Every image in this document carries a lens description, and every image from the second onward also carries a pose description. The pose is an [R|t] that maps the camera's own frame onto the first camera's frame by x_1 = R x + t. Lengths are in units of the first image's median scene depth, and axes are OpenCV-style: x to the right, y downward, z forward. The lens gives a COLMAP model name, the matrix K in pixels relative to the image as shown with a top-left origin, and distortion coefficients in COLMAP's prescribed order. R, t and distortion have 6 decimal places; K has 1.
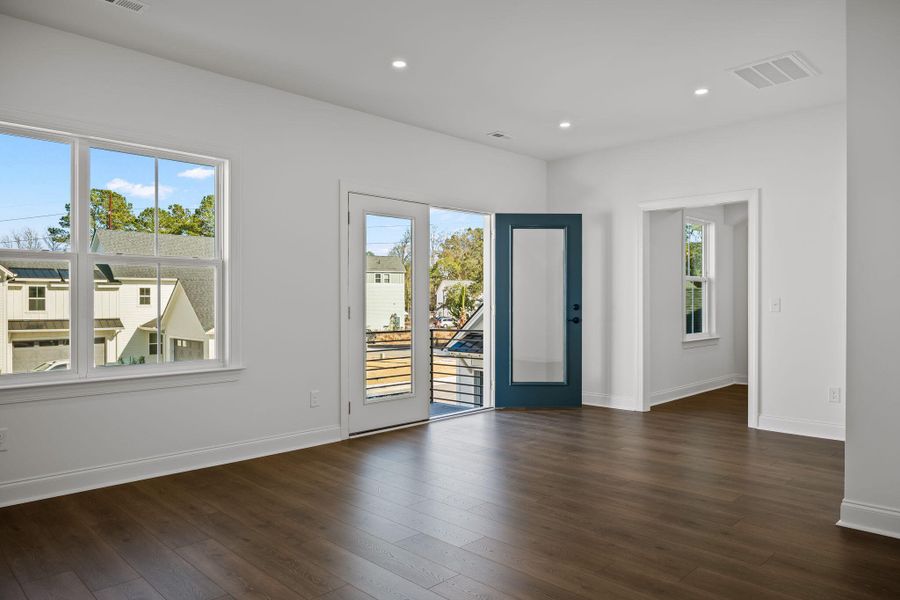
lens RADIAL K [[596.0, 0, 448.2], [0, 596.0, 300.2], [0, 0, 1]] dist [-0.002273, -0.001421]
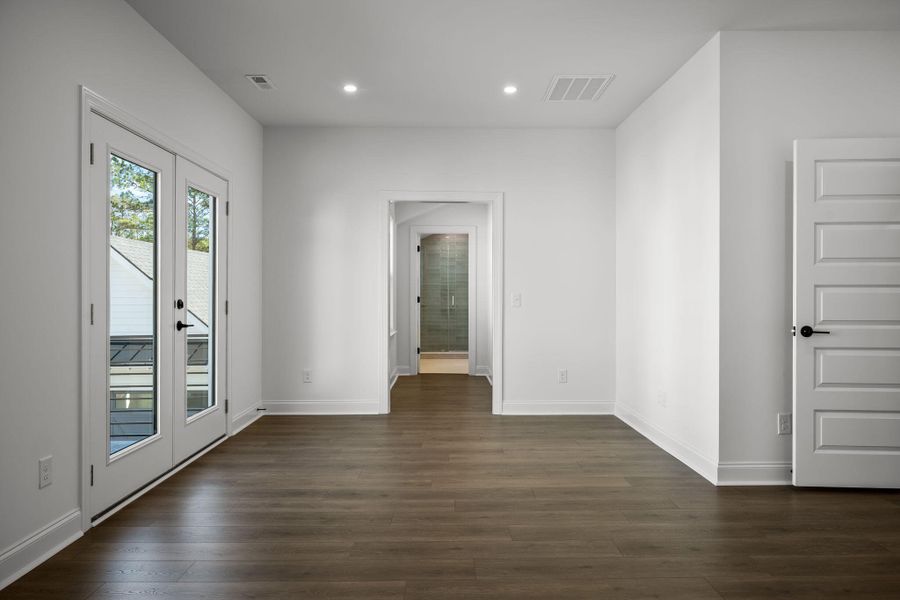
lens RADIAL K [[598.0, 0, 445.5], [0, 598.0, 297.9], [0, 0, 1]] dist [-0.002158, -0.002484]
pose [[0.699369, 0.000658, 0.714761, -0.356535], [-0.003135, 0.999993, 0.002147, 0.002335], [-0.714754, -0.003743, 0.699366, 0.345386]]
